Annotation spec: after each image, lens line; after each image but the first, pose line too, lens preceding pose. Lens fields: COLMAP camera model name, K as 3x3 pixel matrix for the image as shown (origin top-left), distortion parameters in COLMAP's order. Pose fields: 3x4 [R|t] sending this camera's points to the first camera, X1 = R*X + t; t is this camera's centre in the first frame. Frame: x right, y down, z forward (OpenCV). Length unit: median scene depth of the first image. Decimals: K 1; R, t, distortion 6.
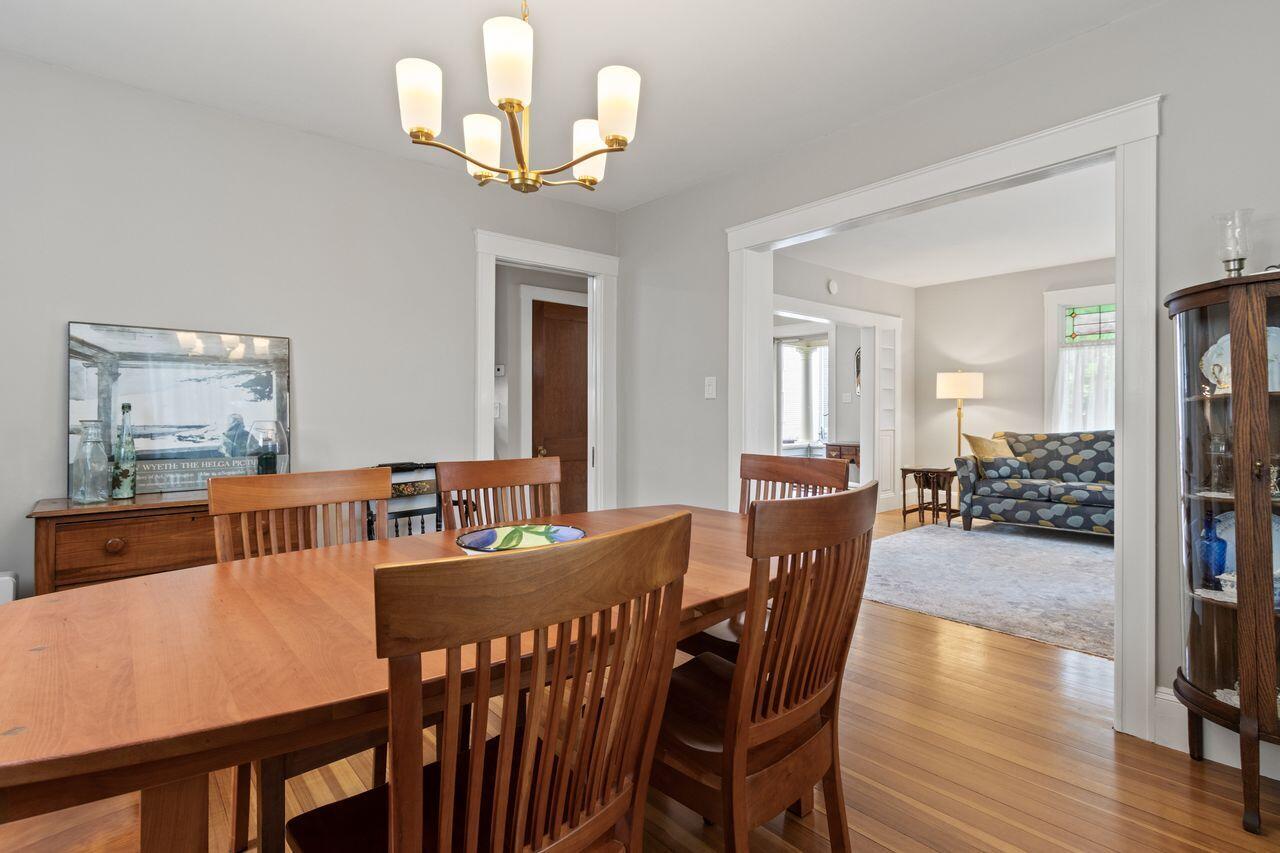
lens RADIAL K [[633.9, 0, 638.2], [0, 633.9, 419.7], [0, 0, 1]] dist [-0.000544, -0.000942]
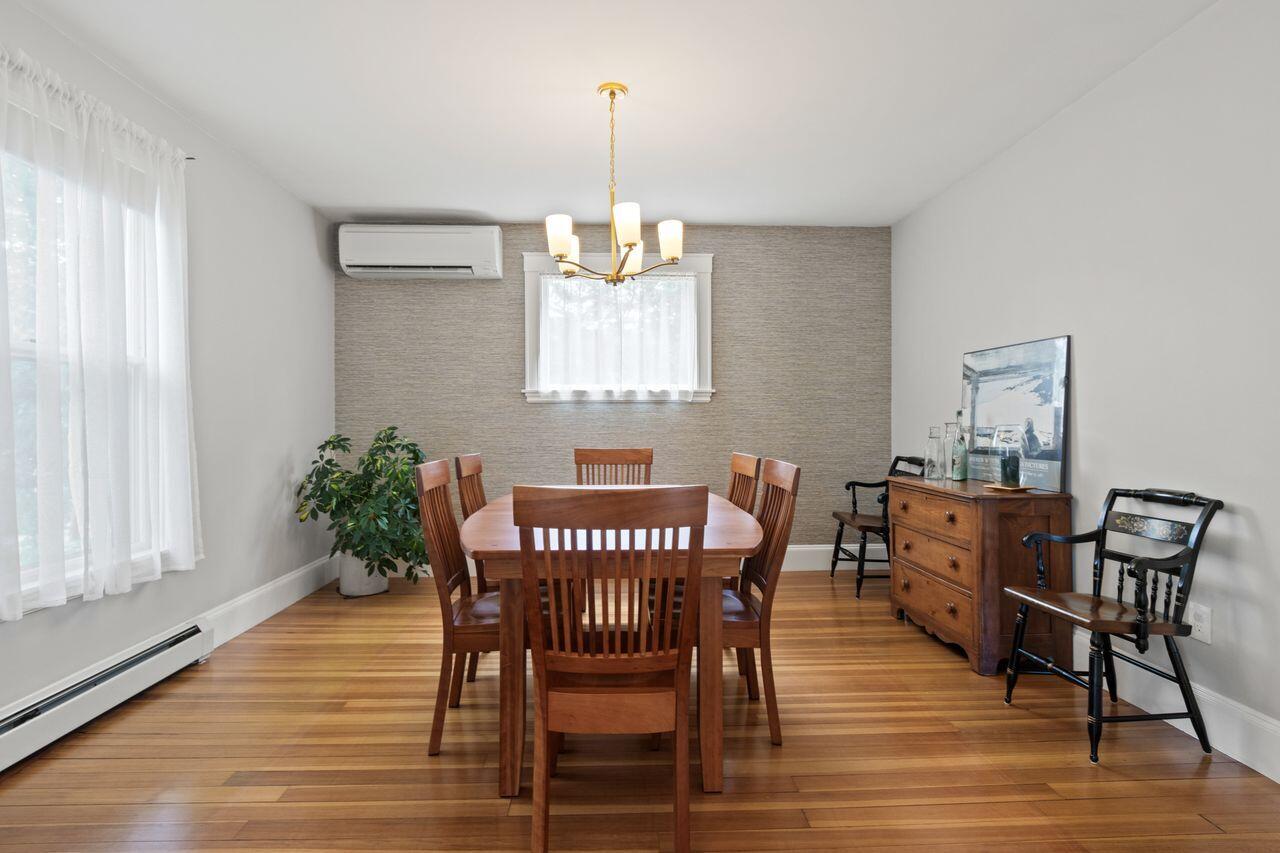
lens RADIAL K [[633.9, 0, 638.2], [0, 633.9, 419.7], [0, 0, 1]] dist [-0.000544, -0.000942]
pose [[-0.628691, 0.006734, -0.777626, 0.581839], [0.004709, 0.999977, 0.004853, -0.014456], [0.777641, -0.000610, -0.628708, 1.144671]]
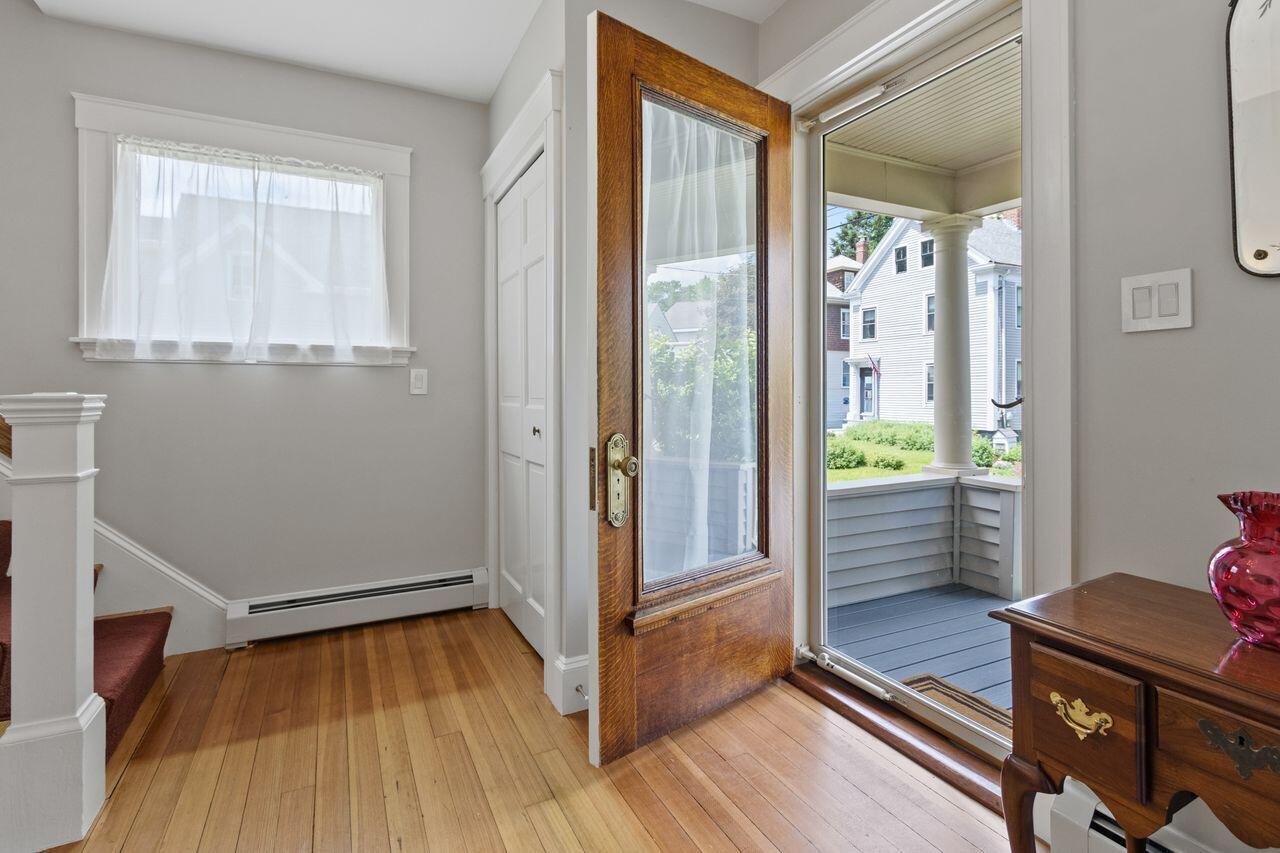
lens RADIAL K [[612.0, 0, 644.5], [0, 612.0, 384.0], [0, 0, 1]] dist [0.001466, -0.001039]
pose [[0.969387, -0.000492, -0.245539, 0.657149], [-0.003256, 0.999884, -0.014860, -0.026259], [0.245518, 0.015204, 0.969273, 2.224963]]
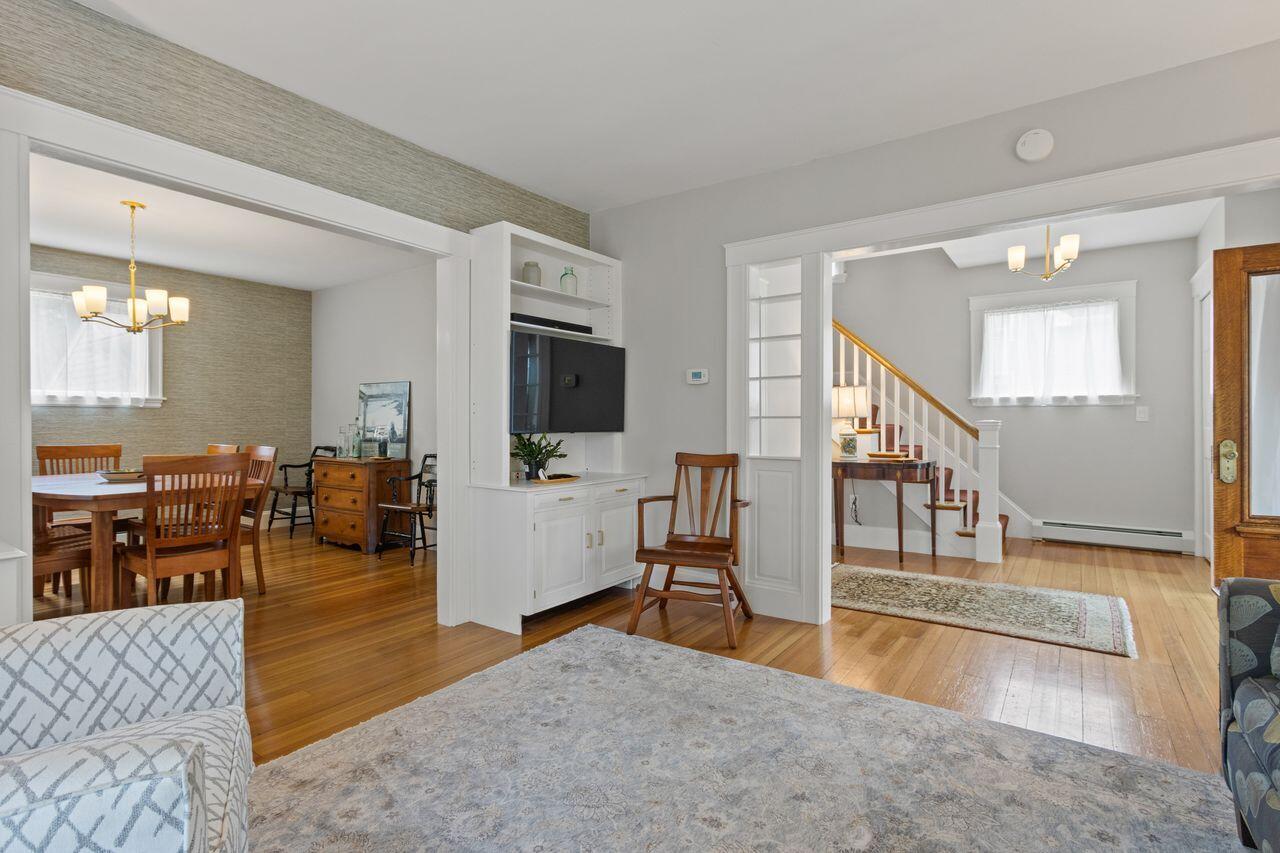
lens RADIAL K [[607.8, 0, 637.4], [0, 607.8, 422.6], [0, 0, 1]] dist [0.001128, -0.000441]
pose [[0.221934, 0.009383, -0.975017, 1.424162], [-0.005132, 0.999951, 0.008455, -0.027432], [0.975048, 0.003127, 0.221971, 1.319379]]
